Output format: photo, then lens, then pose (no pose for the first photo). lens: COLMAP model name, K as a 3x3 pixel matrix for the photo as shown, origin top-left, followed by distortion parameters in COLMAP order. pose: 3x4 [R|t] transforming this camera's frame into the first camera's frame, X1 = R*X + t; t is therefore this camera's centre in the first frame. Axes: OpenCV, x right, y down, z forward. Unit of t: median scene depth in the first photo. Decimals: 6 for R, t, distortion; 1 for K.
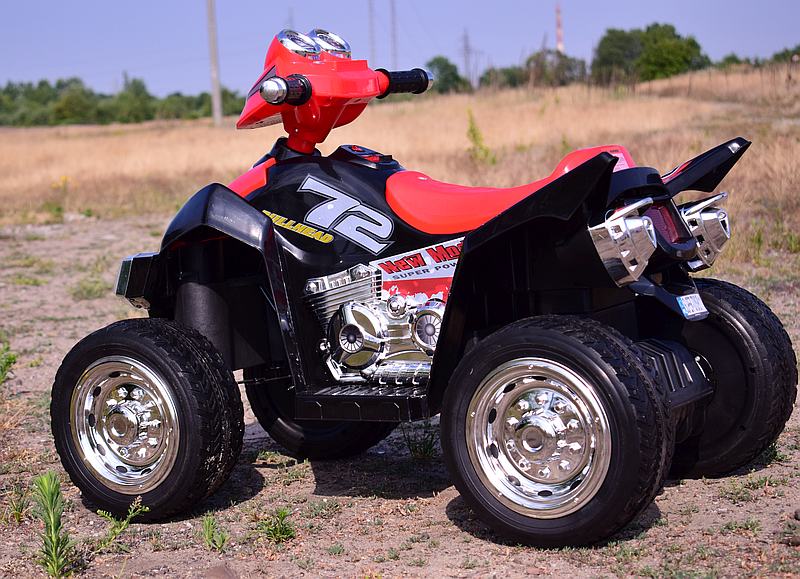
lens RADIAL K [[1847.8, 0, 392.6], [0, 1847.8, 292.0], [0, 0, 1]] dist [0.046837, 0.000000]
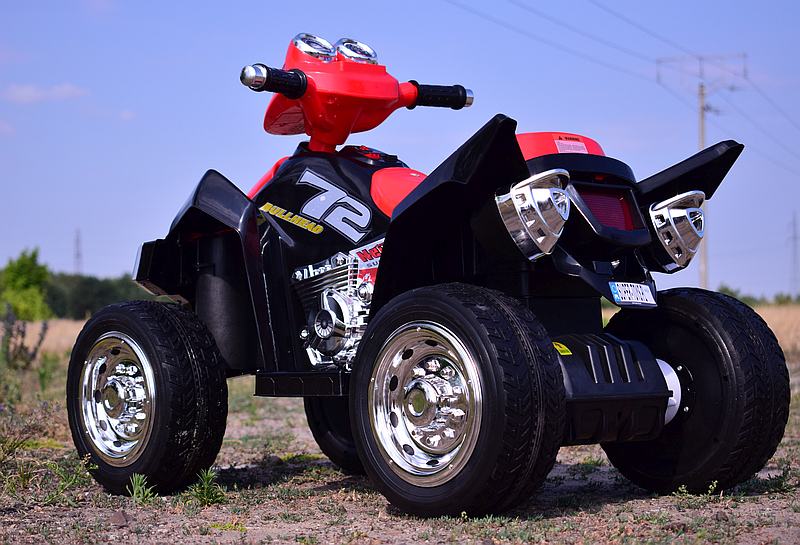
lens RADIAL K [[1767.6, 0, 403.8], [0, 1767.6, 270.2], [0, 0, 1]] dist [-0.070867, 0.000000]
pose [[0.964882, 0.039612, -0.259680, 0.253475], [-0.068914, 0.992111, -0.104721, 0.088478], [0.253483, 0.118939, 0.960000, 0.073650]]
